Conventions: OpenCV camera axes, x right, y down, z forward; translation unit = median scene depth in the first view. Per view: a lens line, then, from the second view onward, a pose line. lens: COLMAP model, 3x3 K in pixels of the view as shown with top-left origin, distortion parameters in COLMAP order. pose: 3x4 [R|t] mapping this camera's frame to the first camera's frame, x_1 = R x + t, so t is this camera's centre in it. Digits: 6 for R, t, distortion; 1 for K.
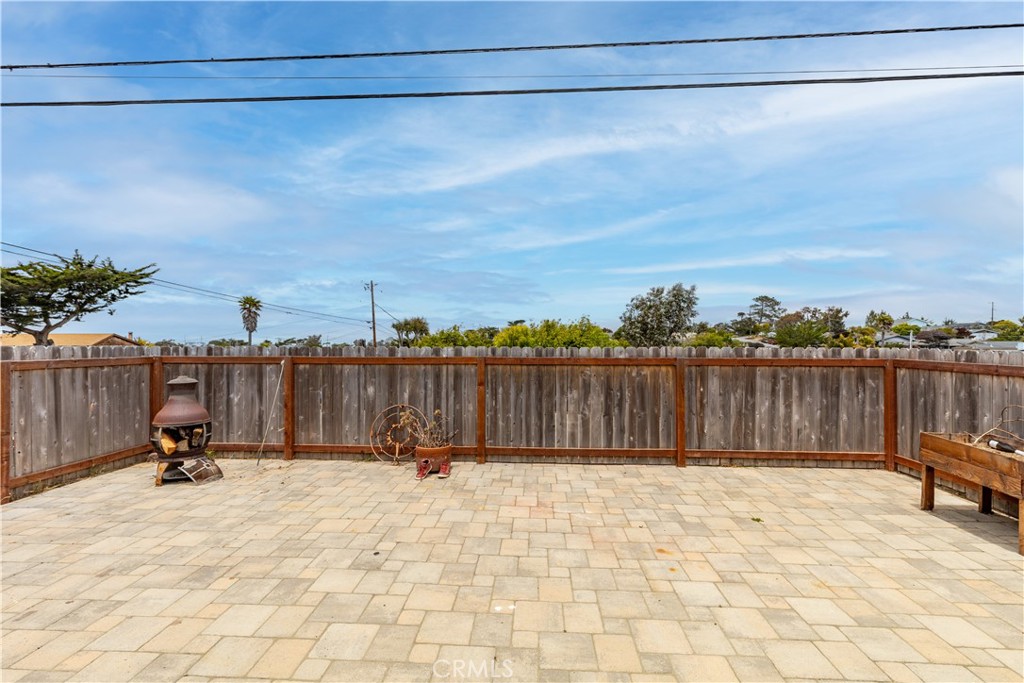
lens RADIAL K [[463.8, 0, 512.0], [0, 463.8, 341.5], [0, 0, 1]] dist [0.004124, -0.000018]
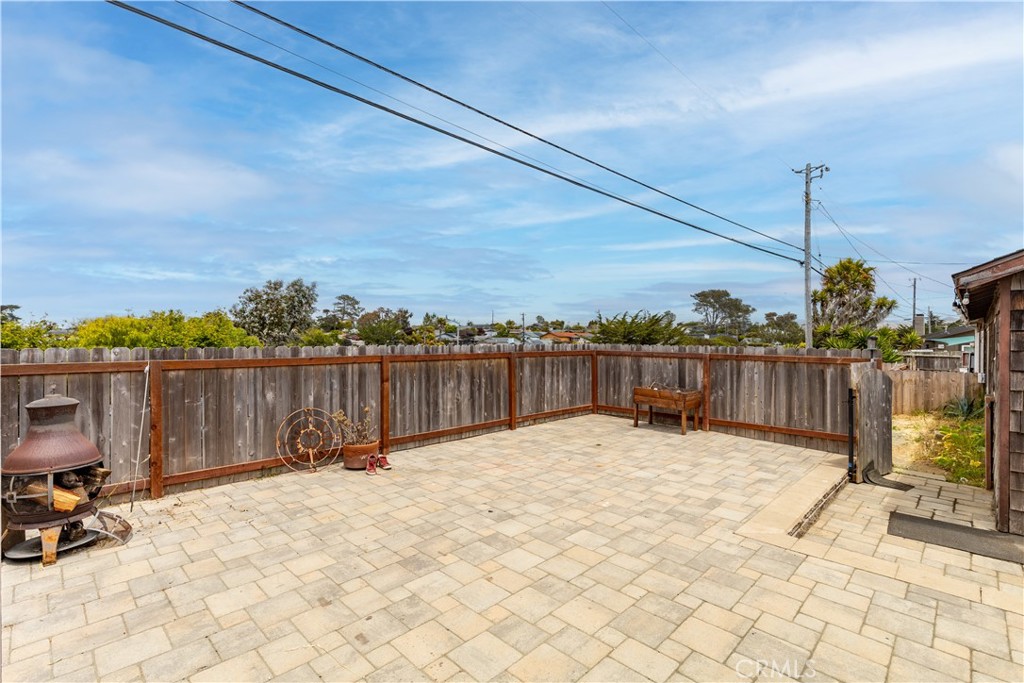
lens RADIAL K [[463.8, 0, 512.0], [0, 463.8, 341.5], [0, 0, 1]] dist [0.004124, -0.000018]
pose [[0.669305, -0.004358, 0.742975, -0.670442], [-0.002208, 0.999967, 0.007854, -0.007123], [-0.742984, -0.006897, 0.669273, 0.068579]]
